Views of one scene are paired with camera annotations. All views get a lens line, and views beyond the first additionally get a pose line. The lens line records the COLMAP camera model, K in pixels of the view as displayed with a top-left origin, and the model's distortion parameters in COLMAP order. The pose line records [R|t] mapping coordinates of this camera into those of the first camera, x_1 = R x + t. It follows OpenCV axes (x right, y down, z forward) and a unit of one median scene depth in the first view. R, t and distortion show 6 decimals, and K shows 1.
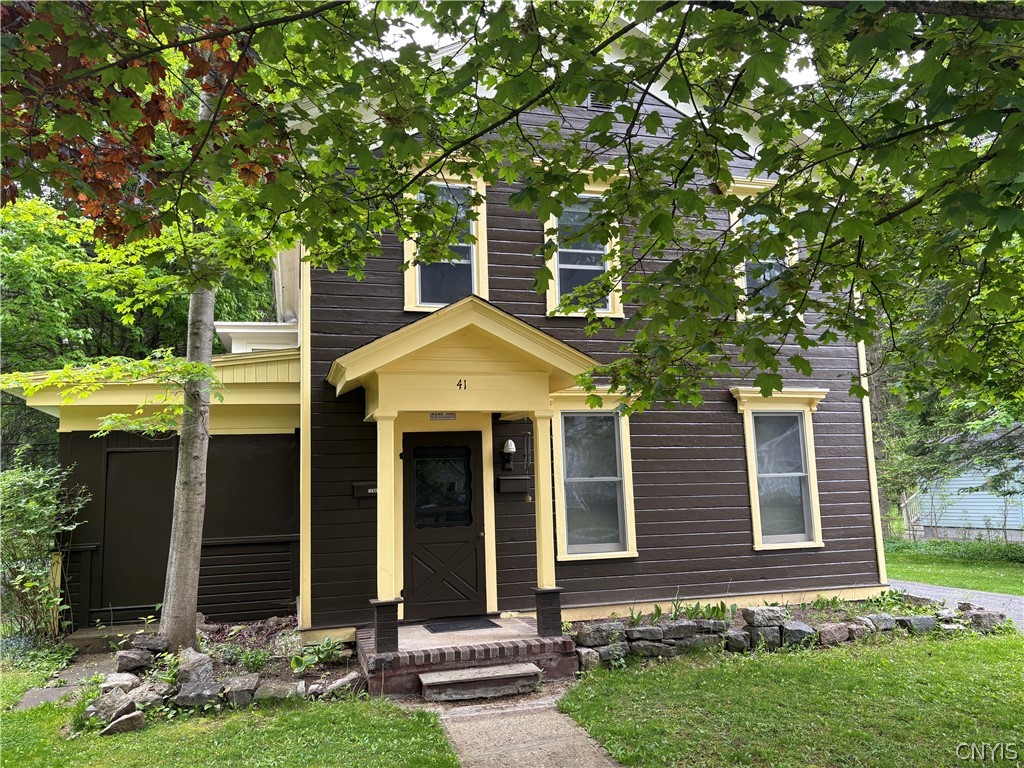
lens RADIAL K [[770.4, 0, 510.3], [0, 770.4, 384.4], [0, 0, 1]] dist [0.043504, -0.042507]
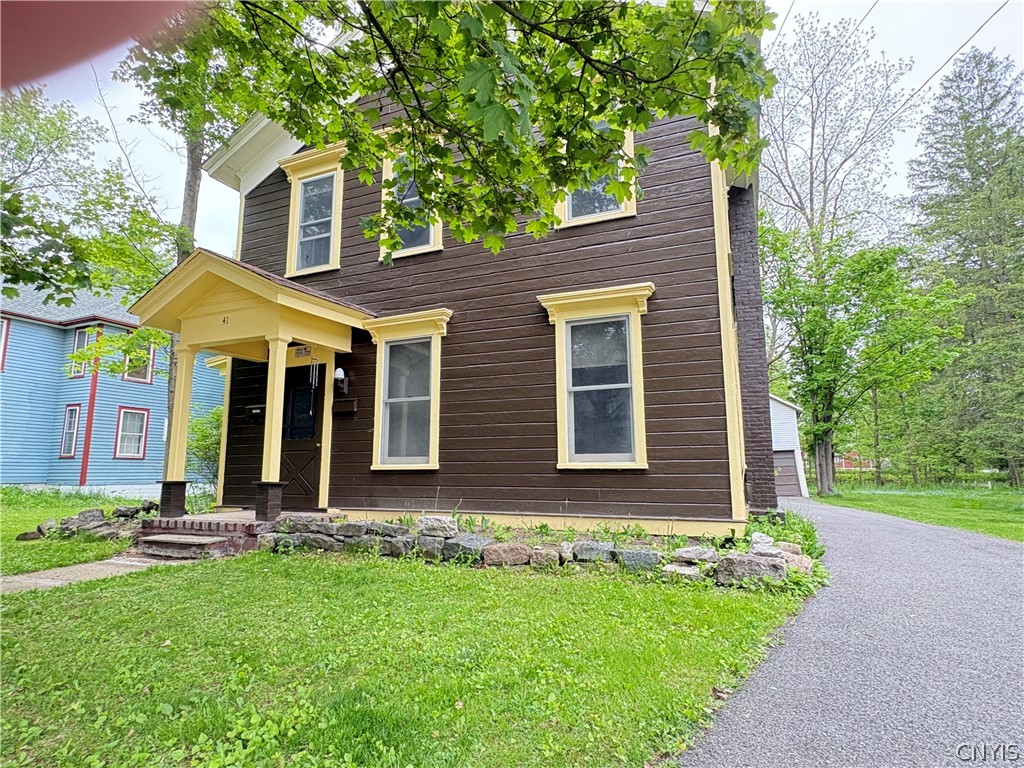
lens RADIAL K [[556.4, 0, 510.1], [0, 556.4, 387.6], [0, 0, 1]] dist [-0.004832, 0.007207]
pose [[0.775667, -0.066131, -0.627668, 0.781199], [0.064564, 0.997592, -0.025319, 0.147106], [0.627831, -0.020886, 0.778069, 0.508544]]
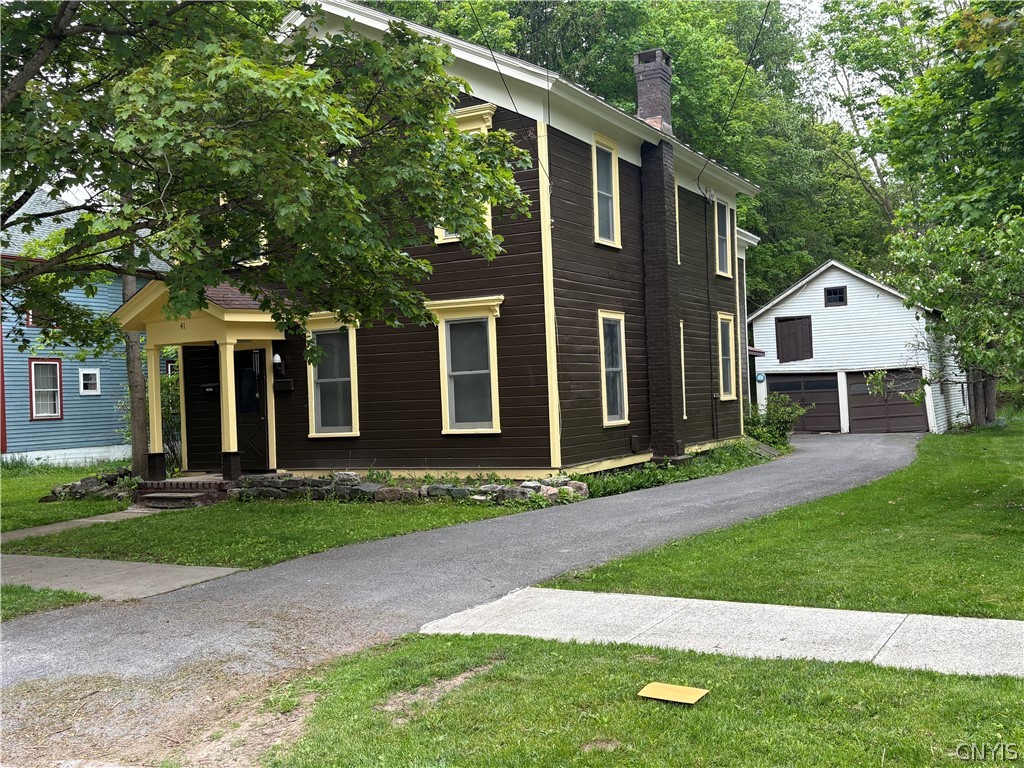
lens RADIAL K [[1030.7, 0, 539.4], [0, 1030.7, 386.9], [0, 0, 1]] dist [0.077493, 0.000000]
pose [[0.724976, -0.003426, -0.688766, 1.753785], [0.111807, 0.987310, 0.112773, -0.031737], [0.679639, -0.158766, 0.716159, -0.063875]]
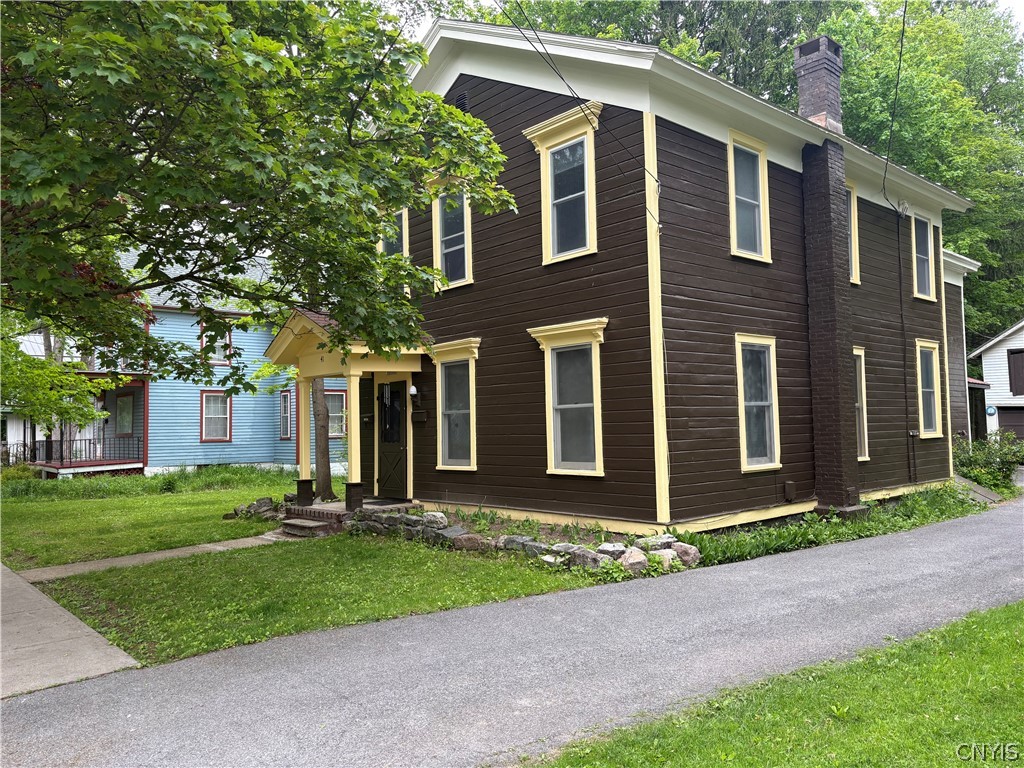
lens RADIAL K [[770.4, 0, 527.7], [0, 770.4, 381.0], [0, 0, 1]] dist [0.043504, -0.042507]
pose [[0.448012, -0.031928, -0.893457, 1.456696], [0.132266, 0.990732, 0.030919, 0.049225], [0.884189, -0.132026, 0.448083, 0.560831]]
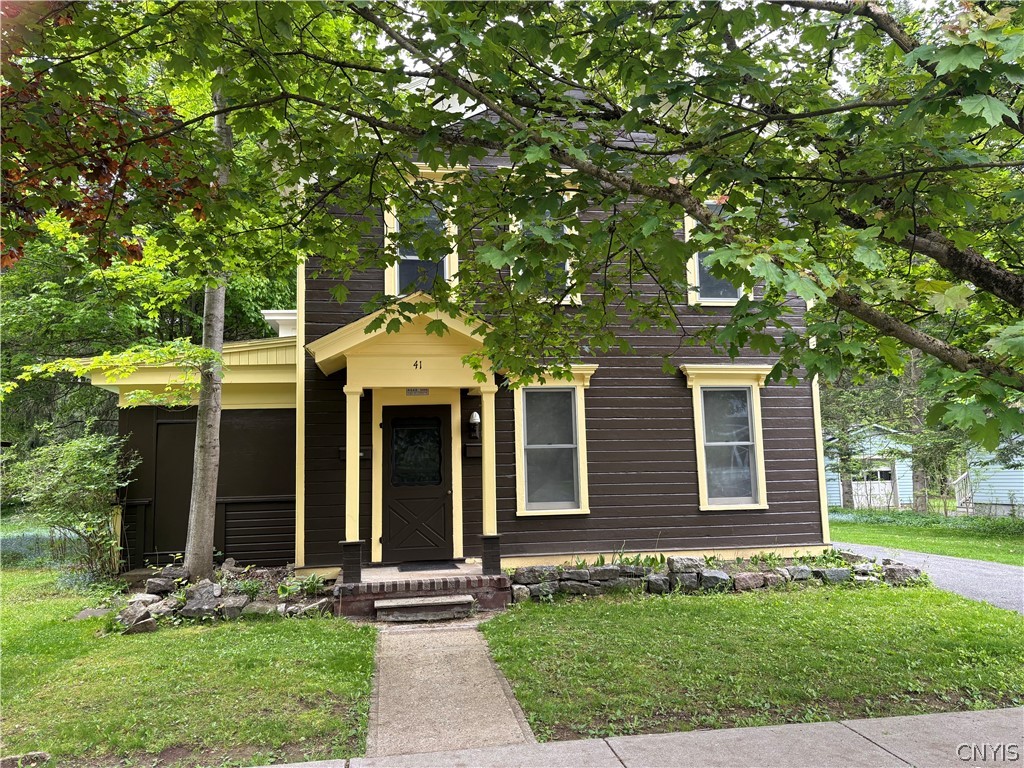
lens RADIAL K [[770.4, 0, 506.9], [0, 770.4, 376.3], [0, 0, 1]] dist [0.043504, -0.042507]
pose [[0.993675, -0.006964, -0.112079, 0.185632], [0.008885, 0.999822, 0.016645, -0.000665], [0.111943, -0.017535, 0.993560, -0.154725]]
